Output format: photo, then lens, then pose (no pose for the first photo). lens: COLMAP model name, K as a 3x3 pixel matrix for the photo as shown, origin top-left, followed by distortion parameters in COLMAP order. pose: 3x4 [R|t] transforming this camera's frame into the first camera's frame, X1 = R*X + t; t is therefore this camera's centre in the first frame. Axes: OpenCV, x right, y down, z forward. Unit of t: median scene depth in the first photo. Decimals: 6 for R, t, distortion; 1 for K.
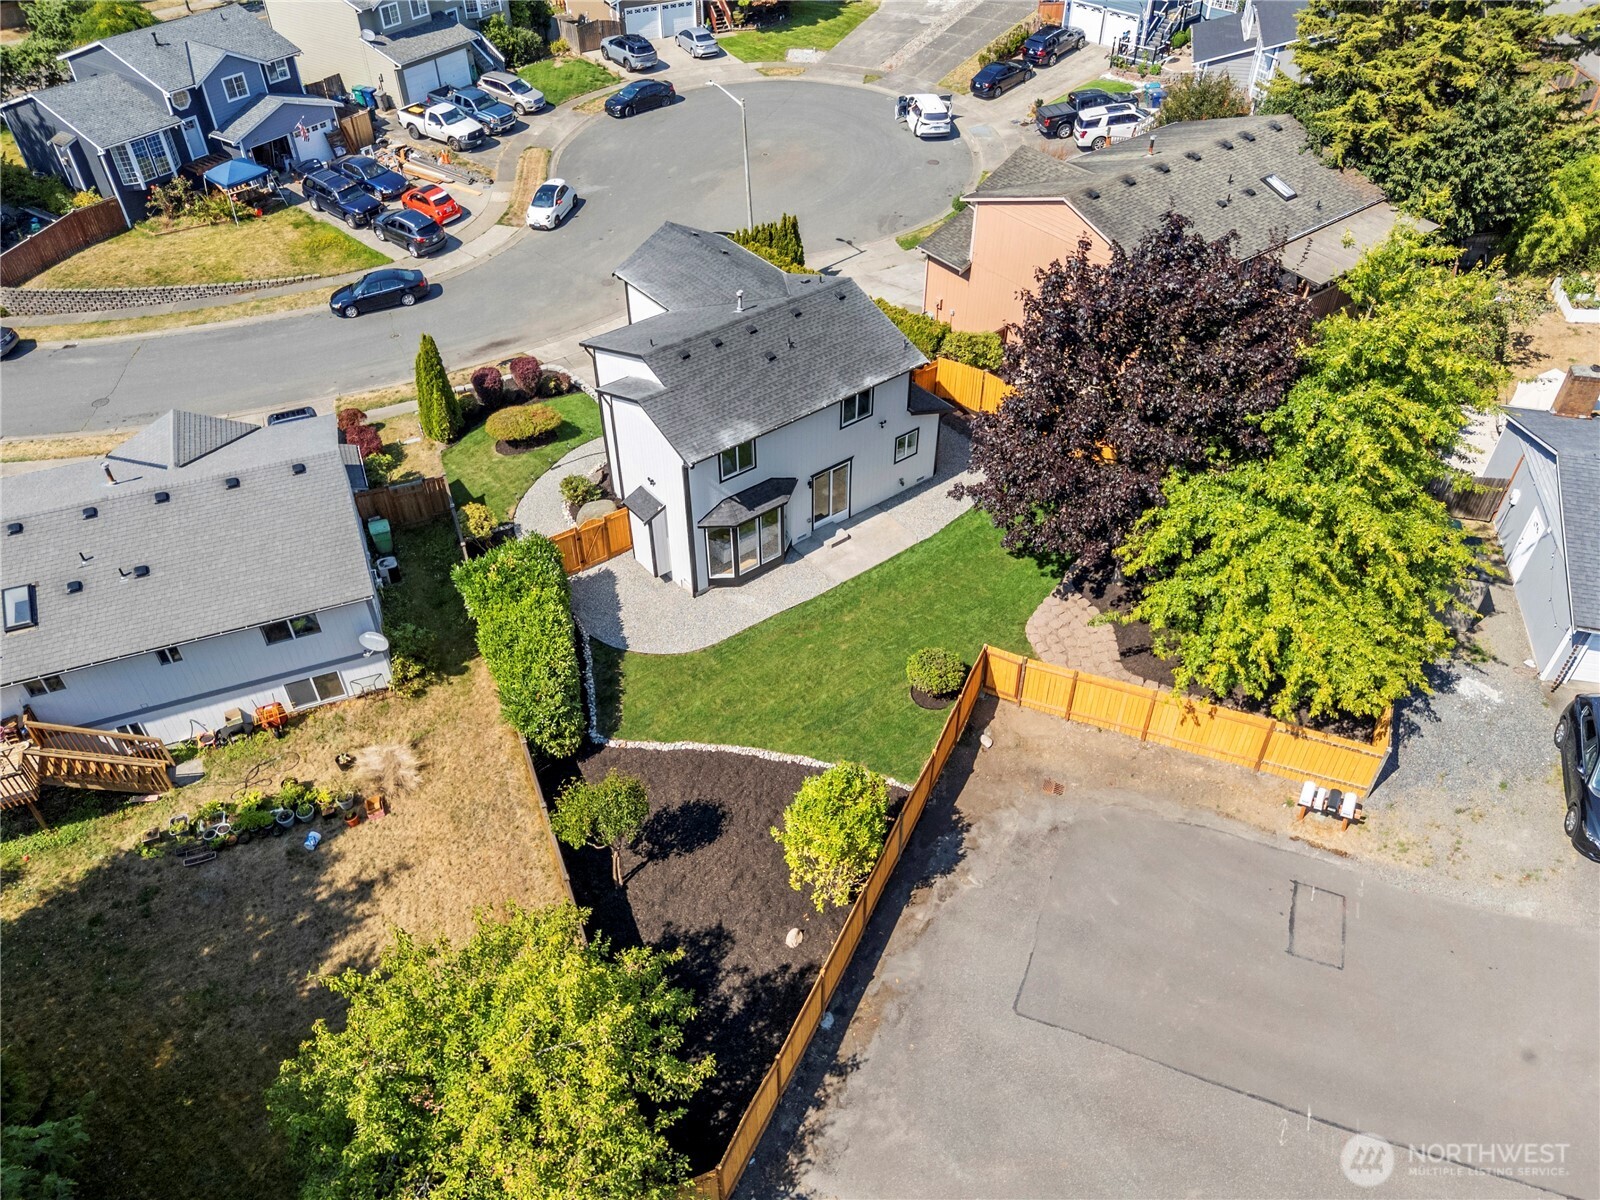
lens RADIAL K [[1130.1, 0, 800.0], [0, 1130.1, 600.0], [0, 0, 1]] dist [0.027258, -0.002656]
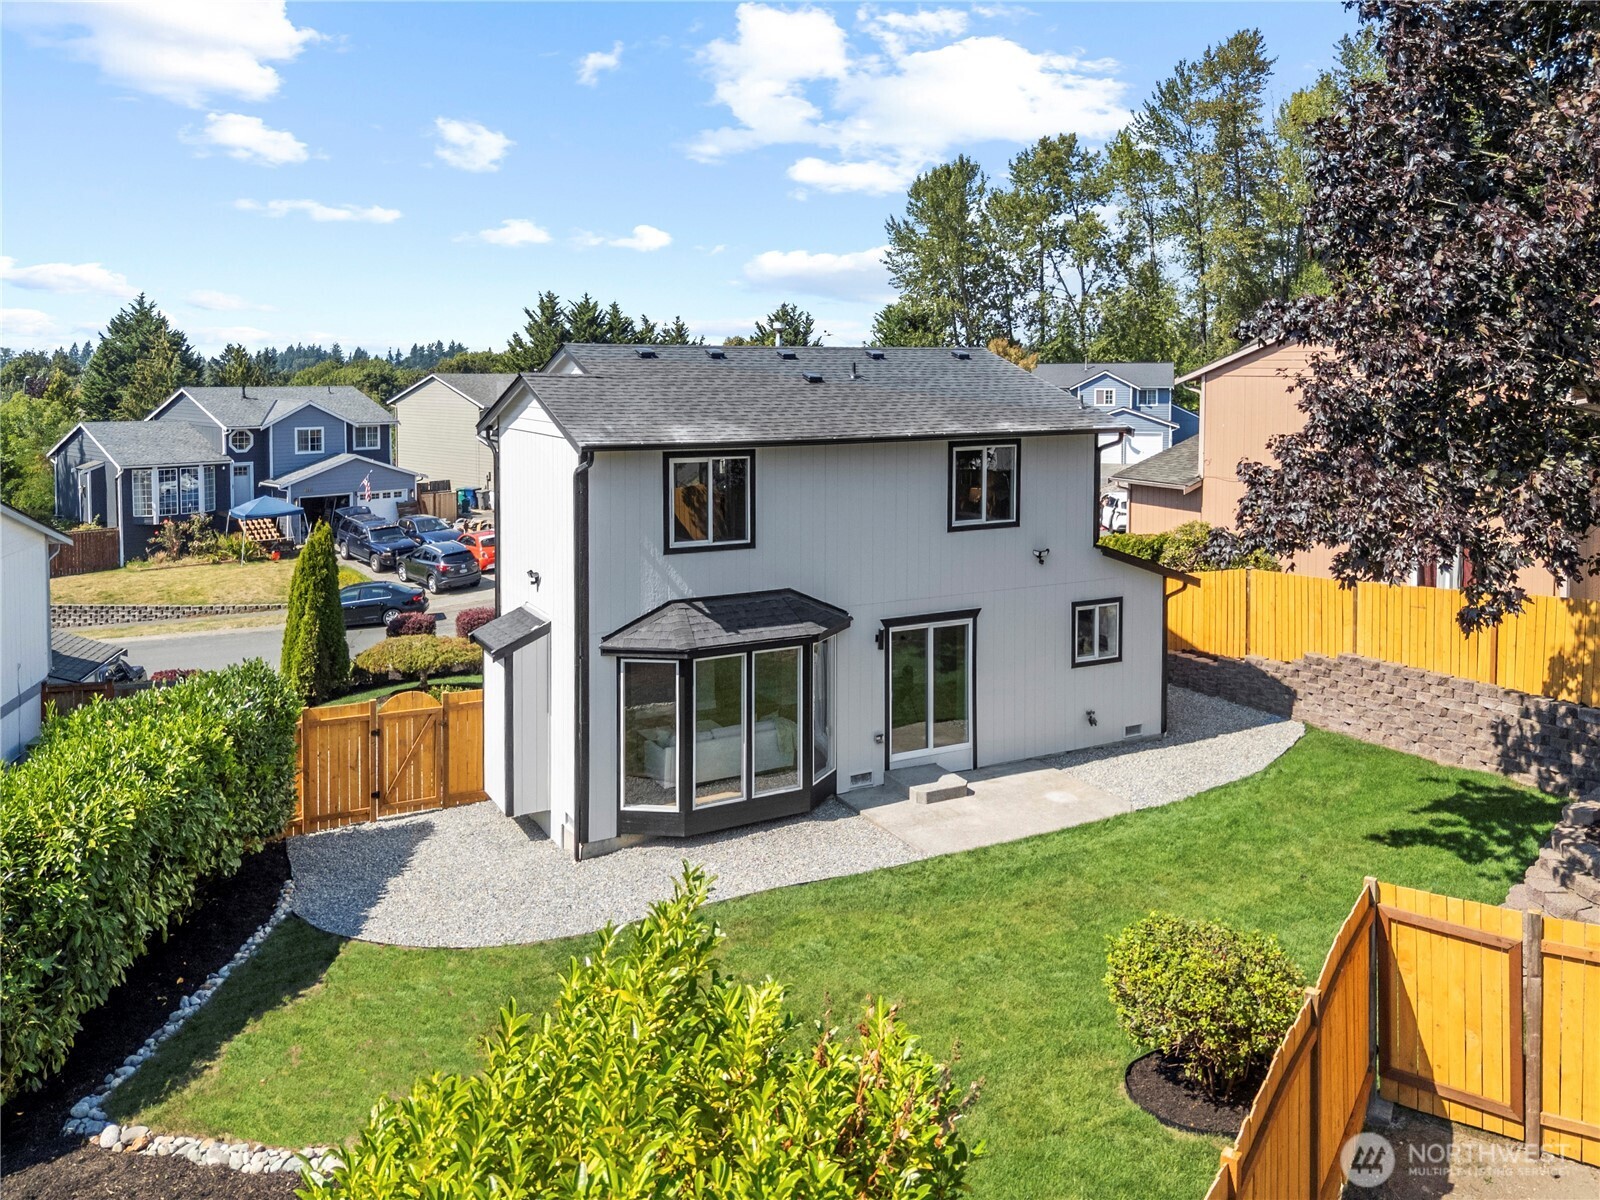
lens RADIAL K [[1125.1, 0, 833.1], [0, 1125.1, 539.2], [0, 0, 1]] dist [0.047965, -0.045117]
pose [[0.985918, 0.007092, -0.167081, 0.063714], [-0.112013, 0.769870, -0.628294, 0.150780], [0.124174, 0.638161, 0.759823, 0.600322]]
